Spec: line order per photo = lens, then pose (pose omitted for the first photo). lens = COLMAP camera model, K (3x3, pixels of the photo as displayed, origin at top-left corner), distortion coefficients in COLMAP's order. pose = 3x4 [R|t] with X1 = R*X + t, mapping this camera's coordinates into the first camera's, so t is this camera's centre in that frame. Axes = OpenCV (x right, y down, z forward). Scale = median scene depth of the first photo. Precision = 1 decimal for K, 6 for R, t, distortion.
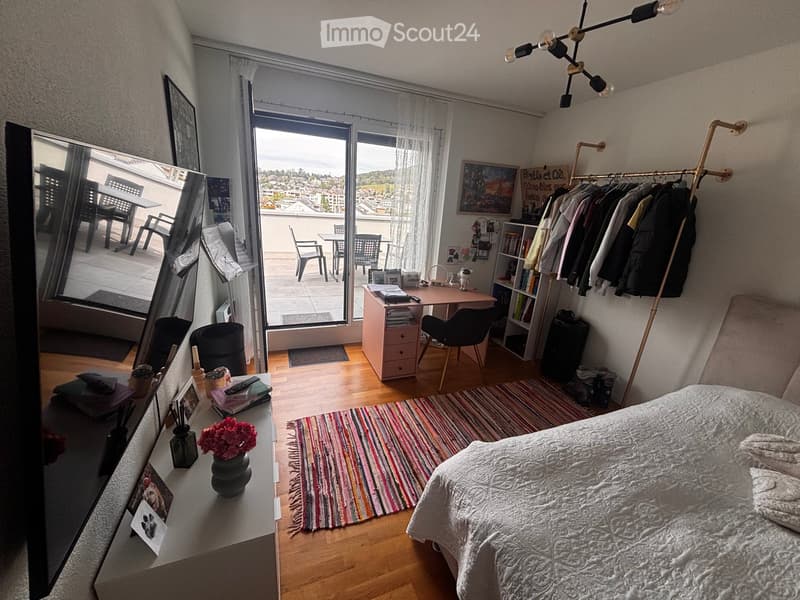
lens RADIAL K [[323.9, 0, 402.3], [0, 323.9, 300.4], [0, 0, 1]] dist [0.002266, 0.000844]
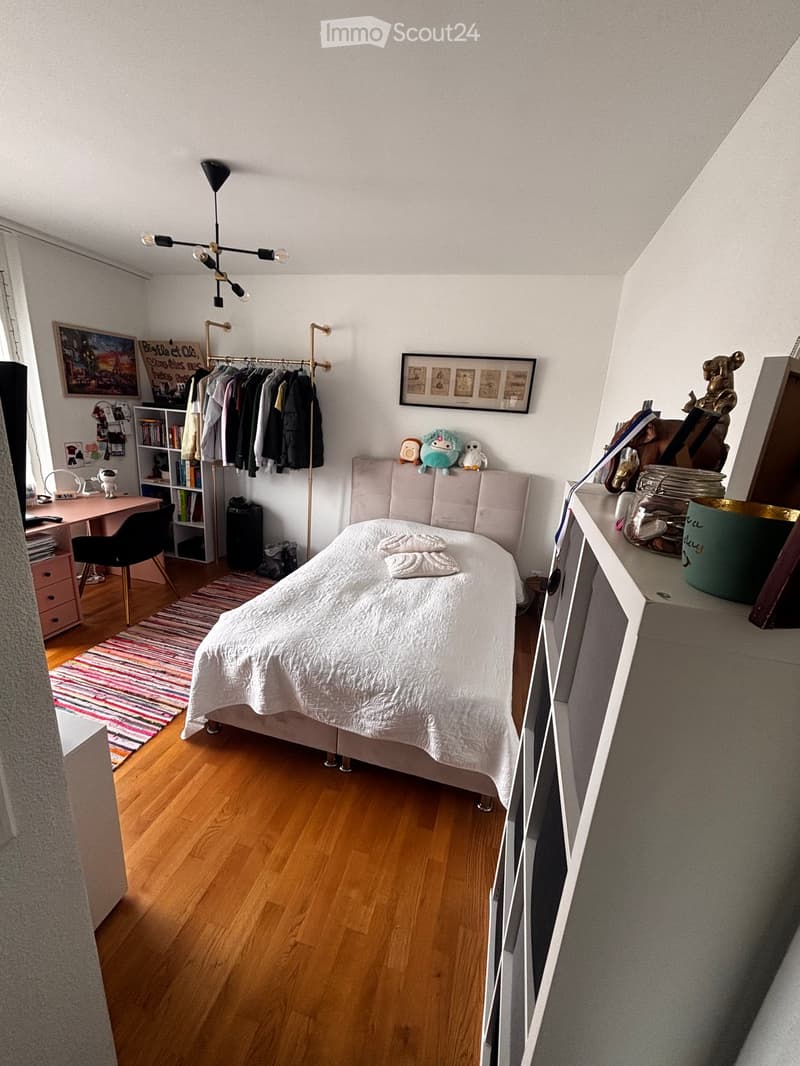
lens RADIAL K [[431.6, 0, 400.0], [0, 431.6, 533.0], [0, 0, 1]] dist [0.002266, 0.000844]
pose [[0.597487, -0.251393, 0.761453, -0.238935], [0.205862, 0.965849, 0.157342, 0.034681], [-0.775004, 0.062745, 0.628834, -0.204267]]
